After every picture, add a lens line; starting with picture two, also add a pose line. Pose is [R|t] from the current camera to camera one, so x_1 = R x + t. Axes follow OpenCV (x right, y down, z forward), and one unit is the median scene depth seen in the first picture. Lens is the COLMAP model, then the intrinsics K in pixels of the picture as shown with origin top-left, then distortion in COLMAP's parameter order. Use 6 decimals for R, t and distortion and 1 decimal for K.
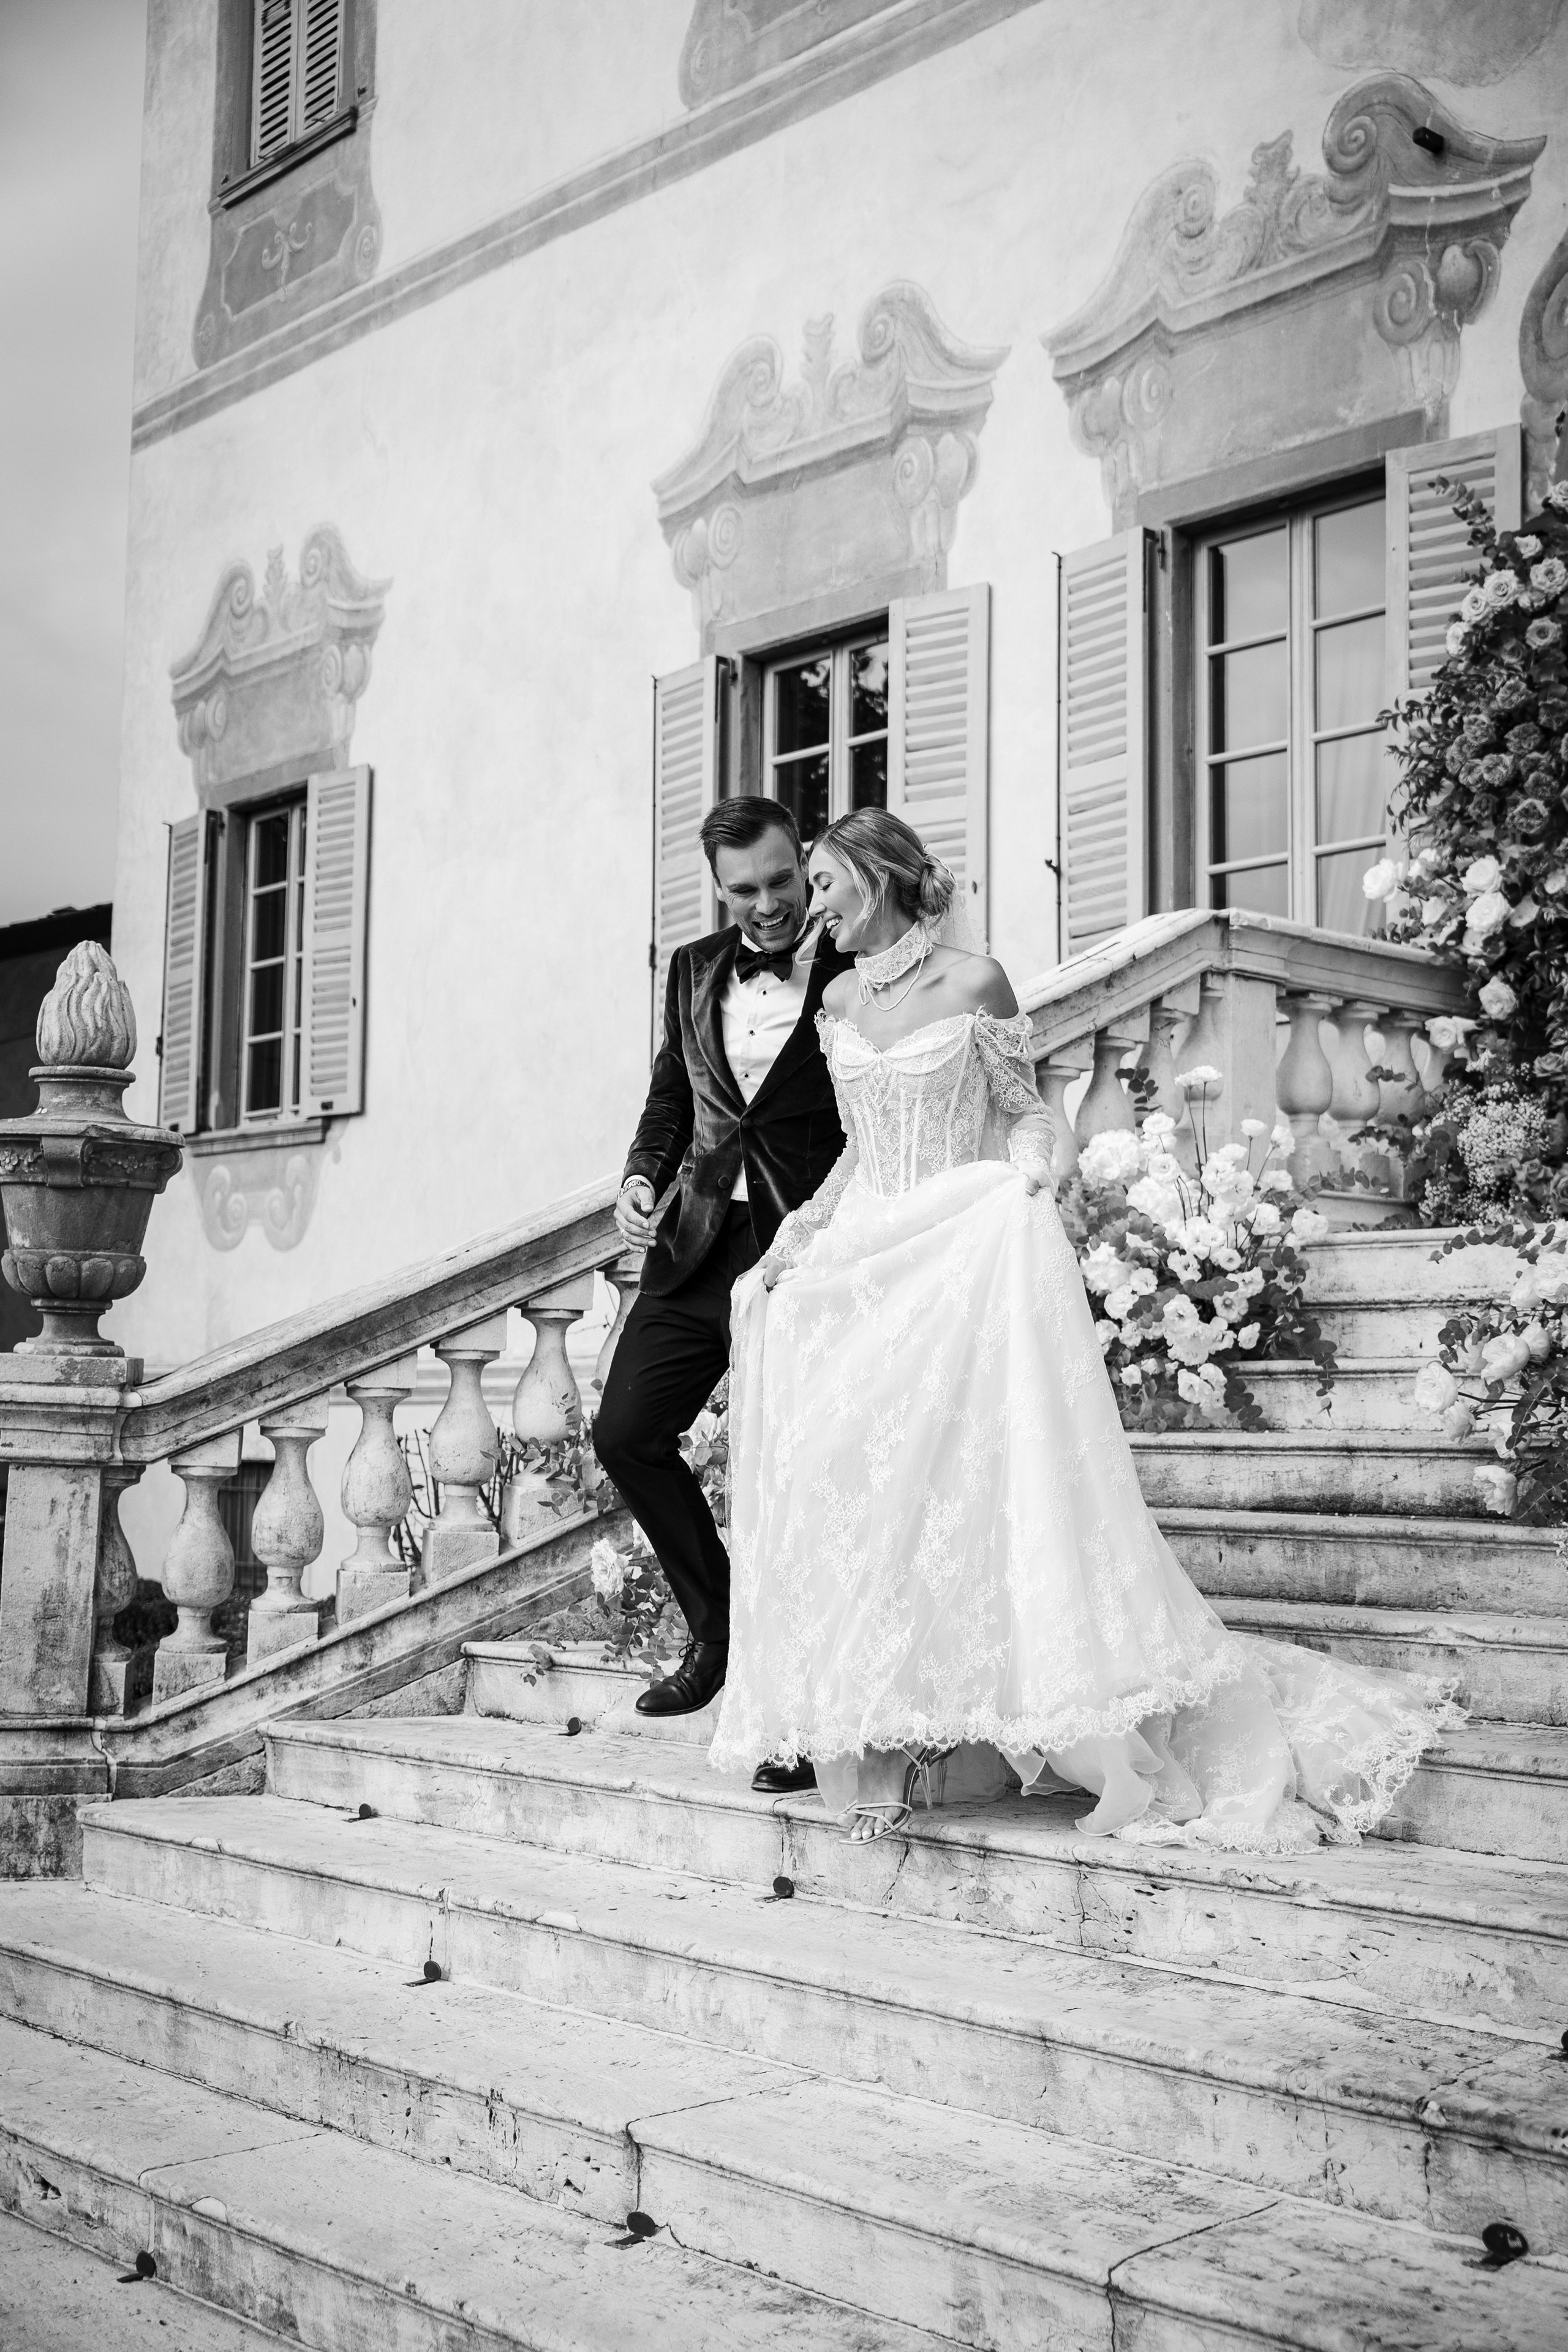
lens RADIAL K [[2762.0, 0, 780.2], [0, 2762.0, 1184.3], [0, 0, 1]] dist [0.008497, 0.002675]
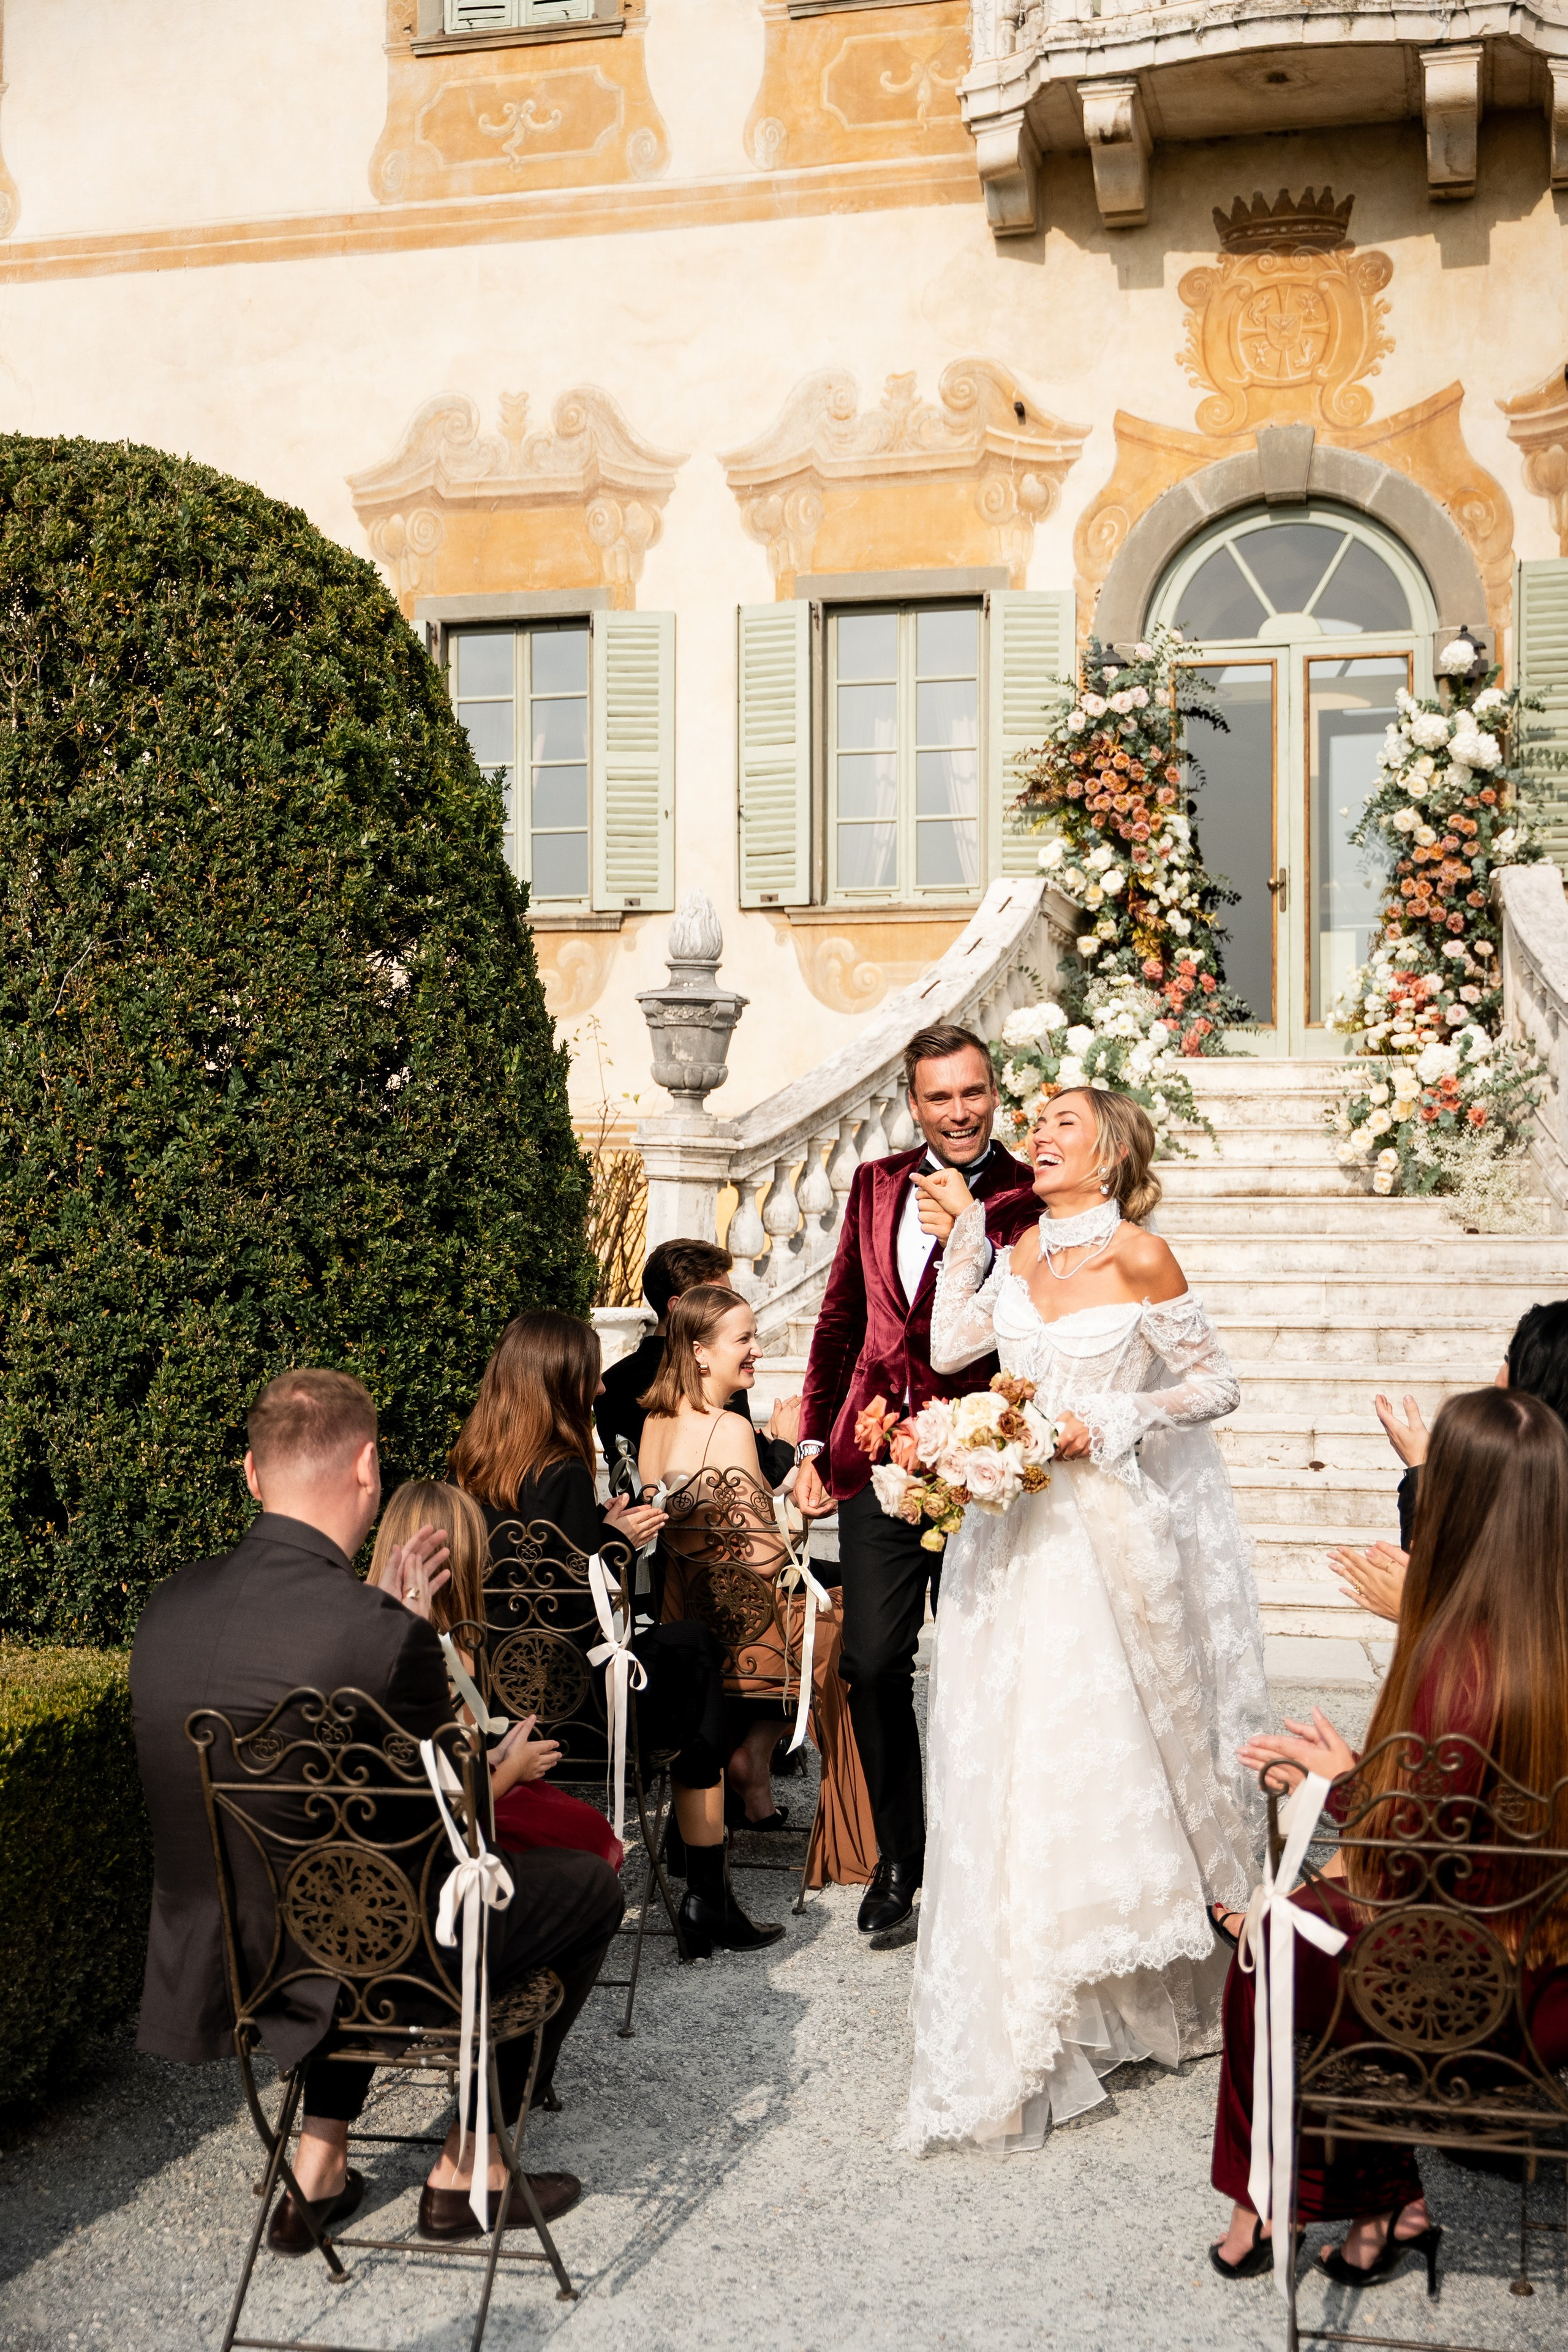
lens RADIAL K [[2751.4, 0, 791.7], [0, 2751.4, 1168.7], [0, 0, 1]] dist [-0.001343, 0.030141]
pose [[0.829698, -0.006099, 0.558179, -1.027956], [-0.039341, 0.996815, 0.069370, -0.028965], [-0.556824, -0.079516, 0.826816, -0.442945]]
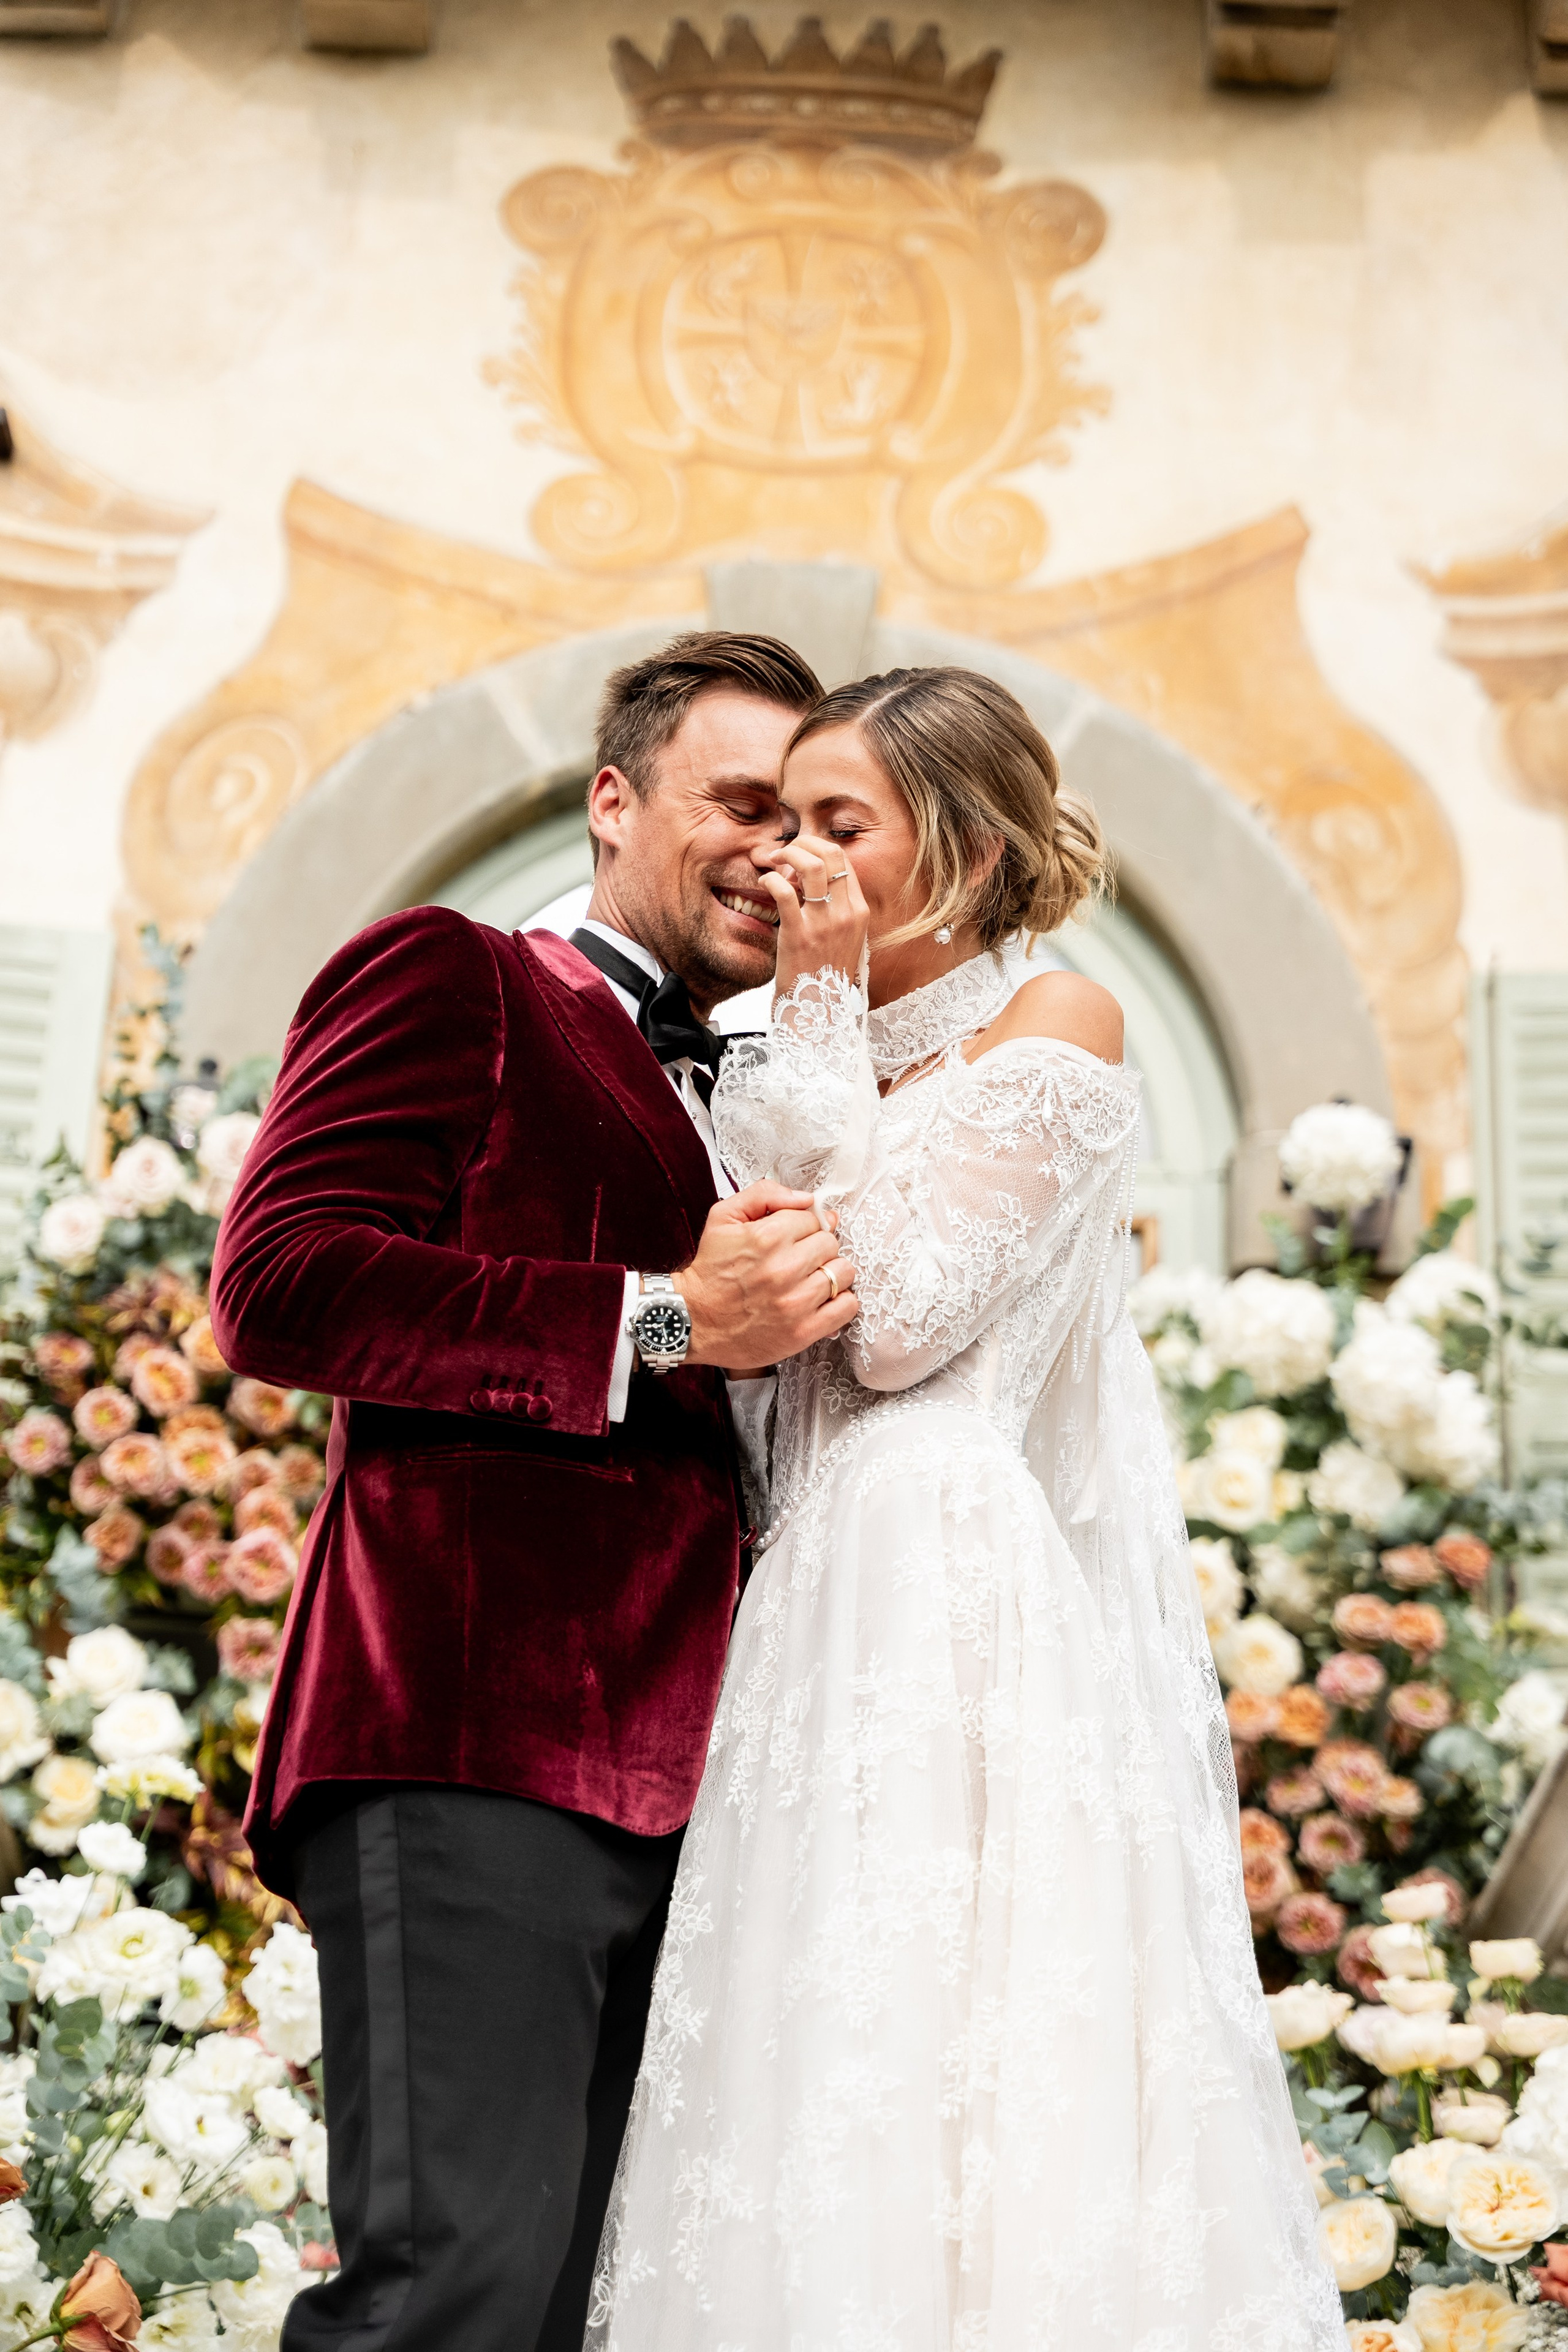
lens RADIAL K [[4539.0, 0, 784.0], [0, 4539.0, 1176.0], [0, 0, 1]] dist [0.033334, 0.027825]
pose [[0.660721, 0.357072, 0.660263, -0.264667], [-0.091477, 0.911357, -0.401324, 0.139966], [-0.745036, 0.204765, 0.634817, 0.410954]]
